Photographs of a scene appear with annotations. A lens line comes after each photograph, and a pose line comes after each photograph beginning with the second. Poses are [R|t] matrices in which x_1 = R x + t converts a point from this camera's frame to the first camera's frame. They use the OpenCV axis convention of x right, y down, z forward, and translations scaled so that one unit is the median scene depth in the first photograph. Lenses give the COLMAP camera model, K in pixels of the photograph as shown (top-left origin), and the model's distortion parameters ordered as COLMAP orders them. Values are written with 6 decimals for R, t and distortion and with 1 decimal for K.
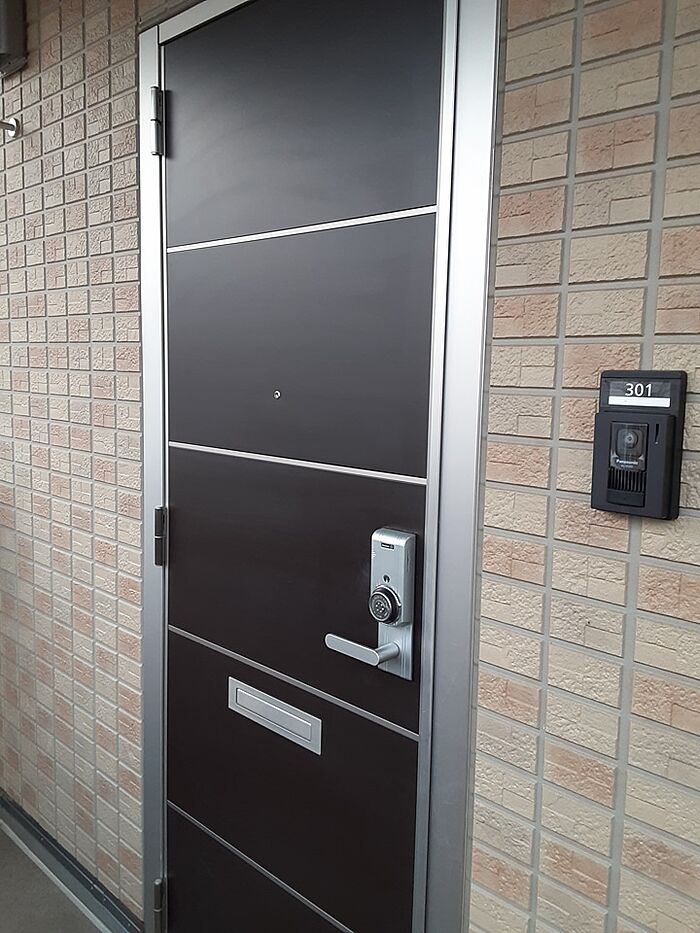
lens RADIAL K [[761.0, 0, 349.5], [0, 761.0, 451.3], [0, 0, 1]] dist [0.114484, -0.180848]
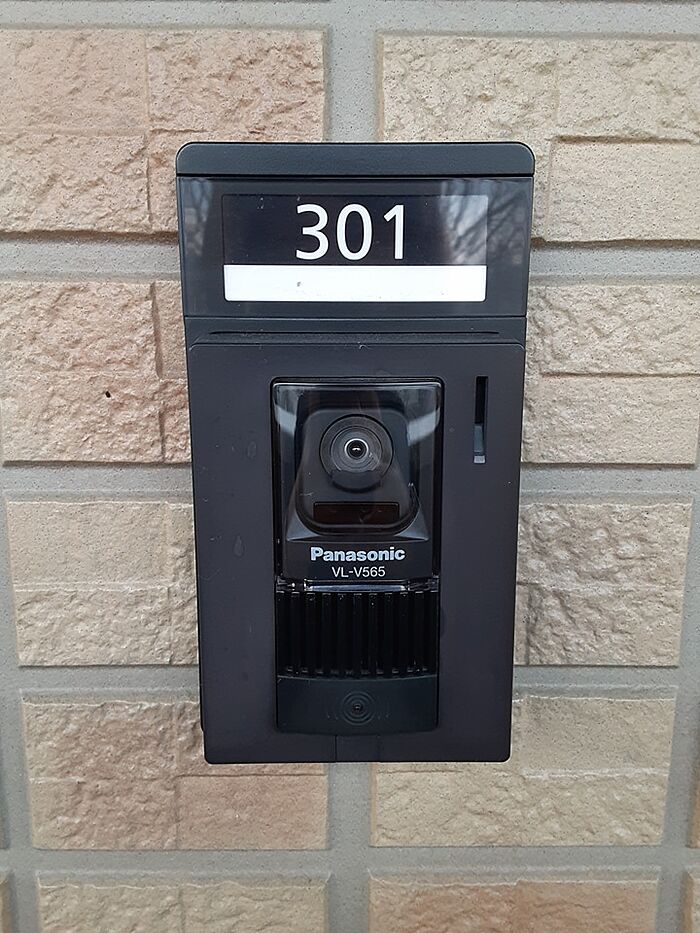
lens RADIAL K [[761.0, 0, 349.5], [0, 761.0, 451.3], [0, 0, 1]] dist [0.114484, -0.180848]
pose [[0.722208, -0.150986, 0.674995, 0.208433], [0.085916, 0.987909, 0.129054, -0.044384], [-0.686319, -0.035211, 0.726448, 0.825584]]
